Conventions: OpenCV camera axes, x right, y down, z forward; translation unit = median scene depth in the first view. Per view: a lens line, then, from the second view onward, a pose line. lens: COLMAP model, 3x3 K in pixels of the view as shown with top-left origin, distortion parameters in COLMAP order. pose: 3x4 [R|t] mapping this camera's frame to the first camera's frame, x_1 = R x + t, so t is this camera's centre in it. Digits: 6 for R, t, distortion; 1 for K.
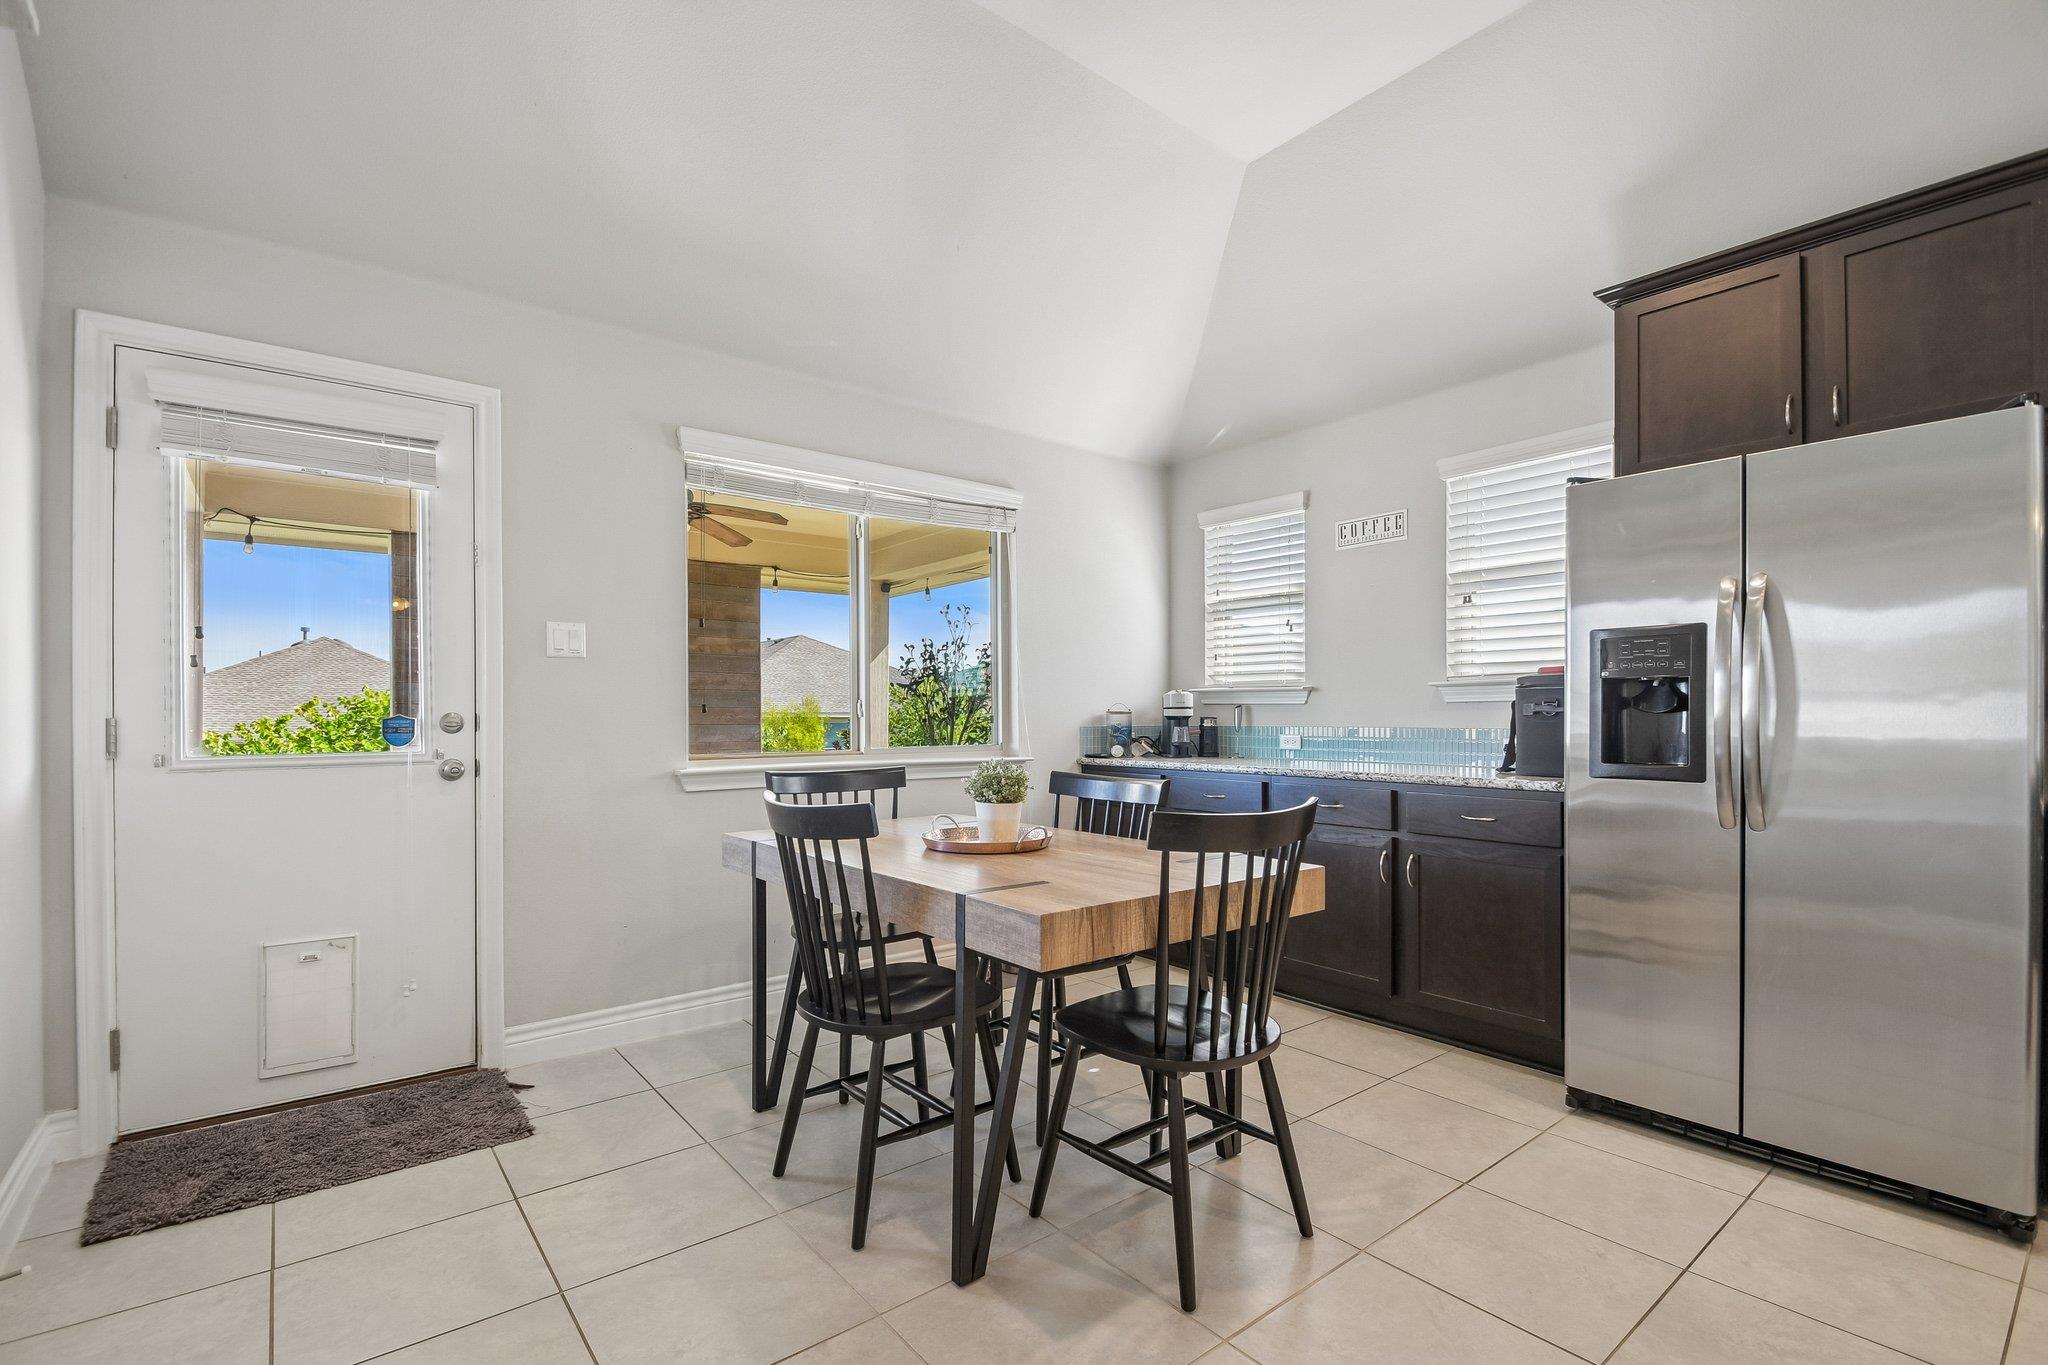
lens RADIAL K [[917.6, 0, 1018.0], [0, 917.6, 714.9], [0, 0, 1]] dist [0.007046, -0.011620]
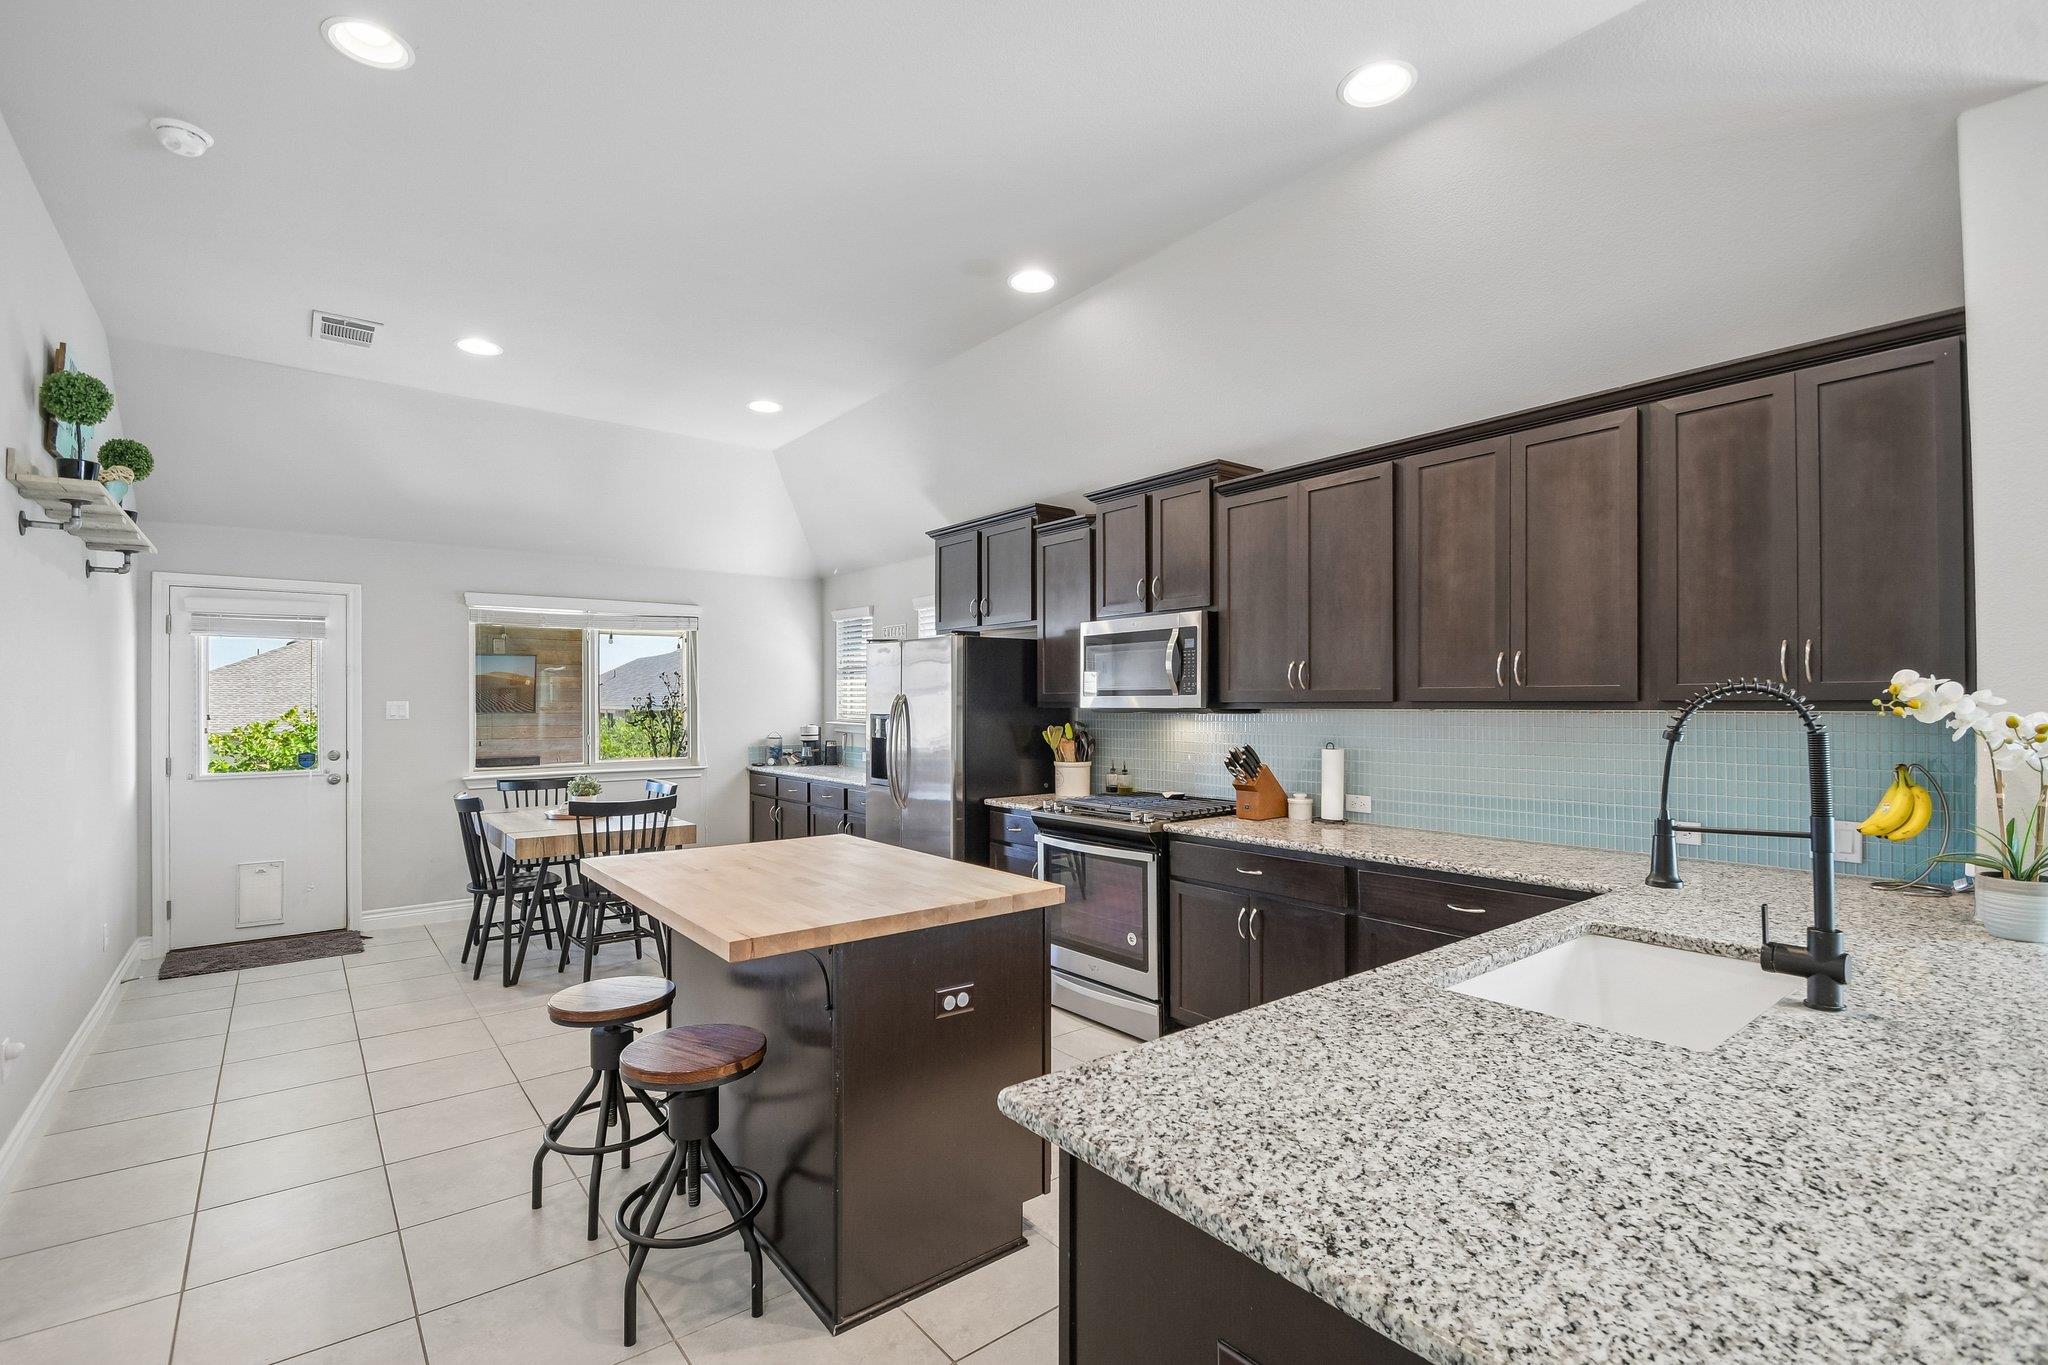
lens RADIAL K [[917.6, 0, 1013.2], [0, 917.6, 692.9], [0, 0, 1]] dist [0.007046, -0.011620]
pose [[0.999992, -0.000859, -0.003968, 0.761575], [0.000832, 0.999975, -0.006951, -0.098805], [0.003974, 0.006948, 0.999968, -0.868275]]
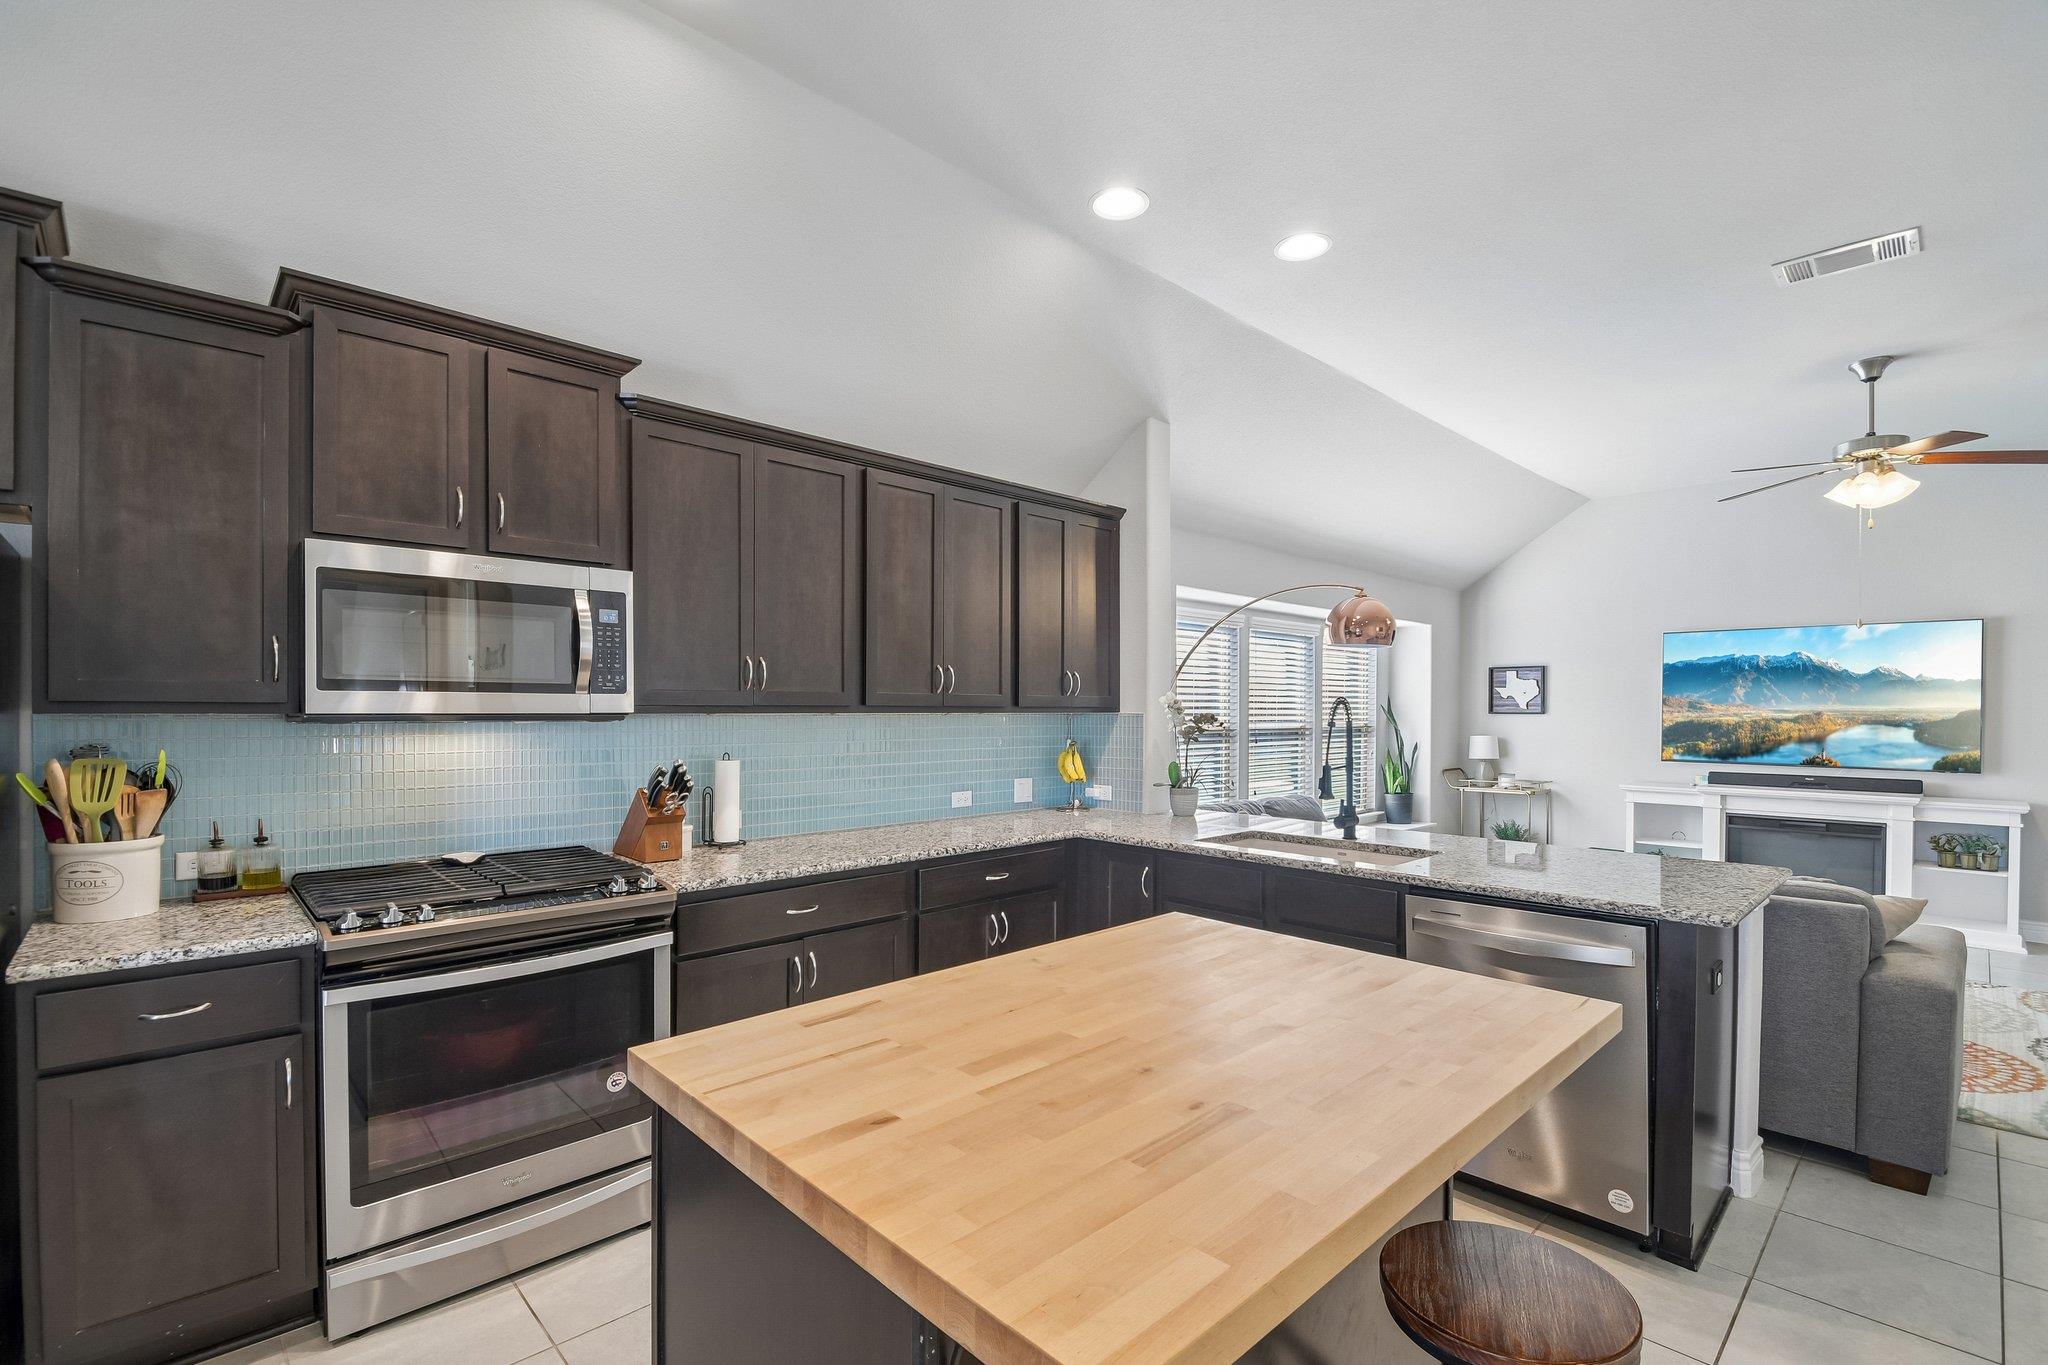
lens RADIAL K [[917.6, 0, 1019.2], [0, 917.6, 718.3], [0, 0, 1]] dist [0.007046, -0.011620]
pose [[-0.092319, -0.010222, 0.995677, 0.133584], [-0.006904, 0.999930, 0.009626, -0.092656], [-0.995706, -0.005986, -0.092384, 0.076941]]
